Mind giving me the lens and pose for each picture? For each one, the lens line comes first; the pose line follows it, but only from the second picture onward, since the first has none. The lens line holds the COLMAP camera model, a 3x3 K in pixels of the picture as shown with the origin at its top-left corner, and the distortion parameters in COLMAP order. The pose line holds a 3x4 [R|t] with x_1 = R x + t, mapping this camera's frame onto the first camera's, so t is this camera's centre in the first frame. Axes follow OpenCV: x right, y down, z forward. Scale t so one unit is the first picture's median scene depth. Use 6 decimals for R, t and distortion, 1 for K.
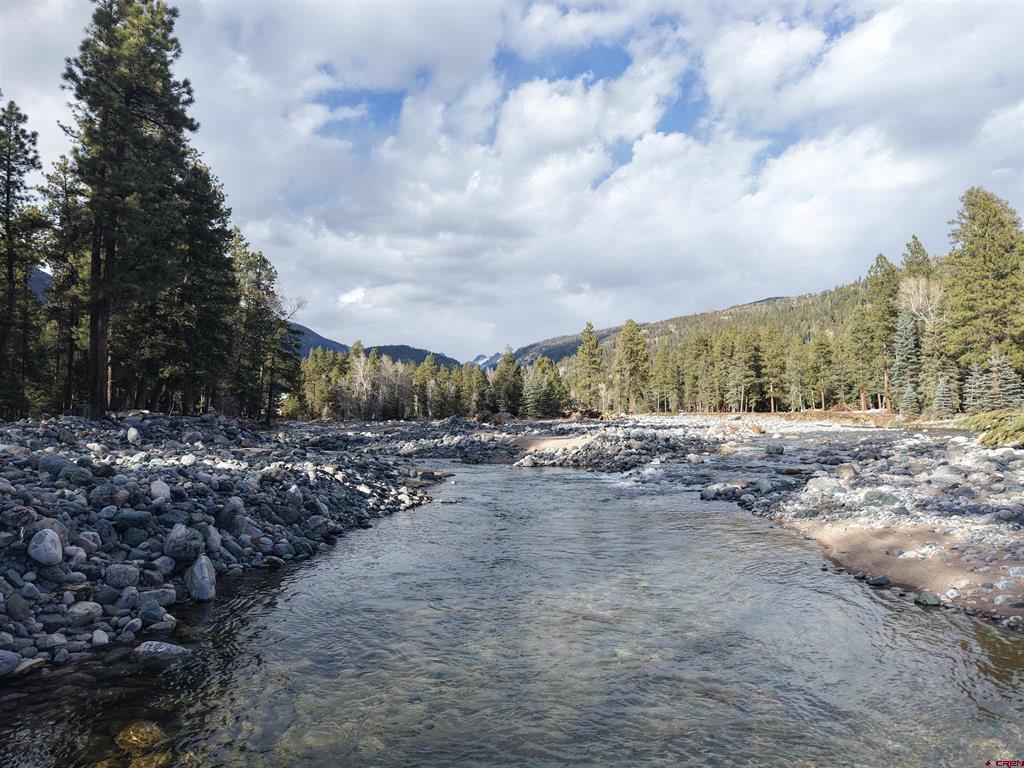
lens RADIAL K [[705.7, 0, 506.1], [0, 705.7, 376.0], [0, 0, 1]] dist [0.003046, -0.001526]
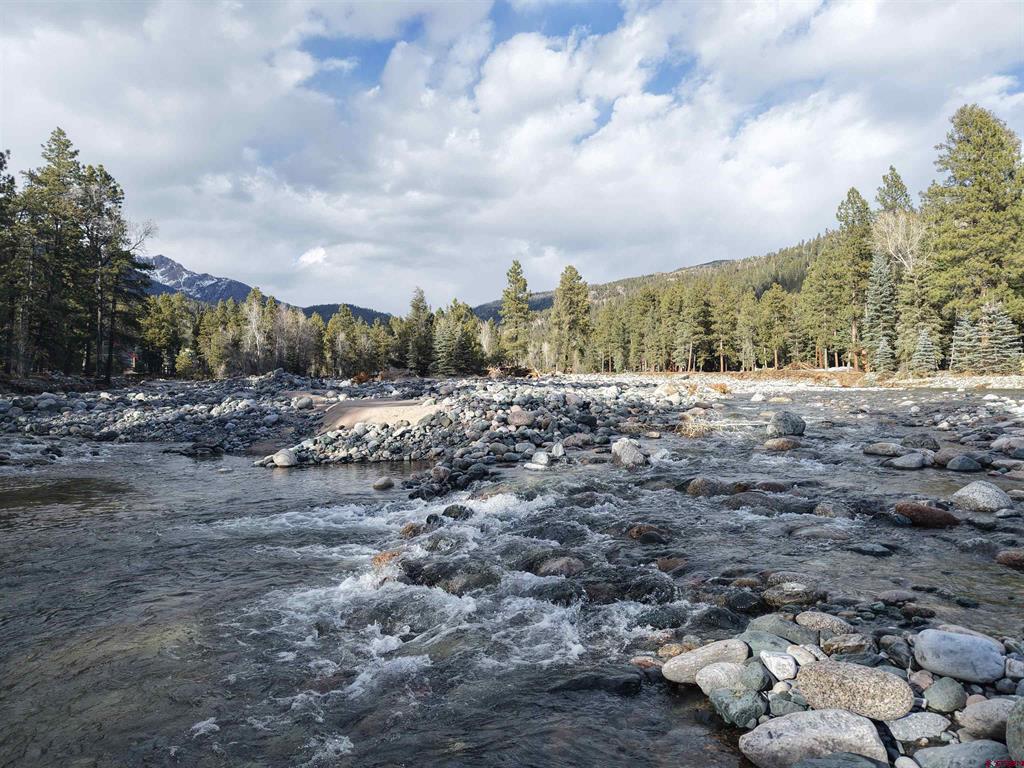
lens RADIAL K [[705.7, 0, 514.0], [0, 705.7, 389.0], [0, 0, 1]] dist [0.003046, -0.001526]
pose [[0.996531, -0.000833, 0.083213, 0.043643], [-0.005268, 0.997313, 0.073067, 0.012625], [-0.083051, -0.073252, 0.993849, 0.156459]]
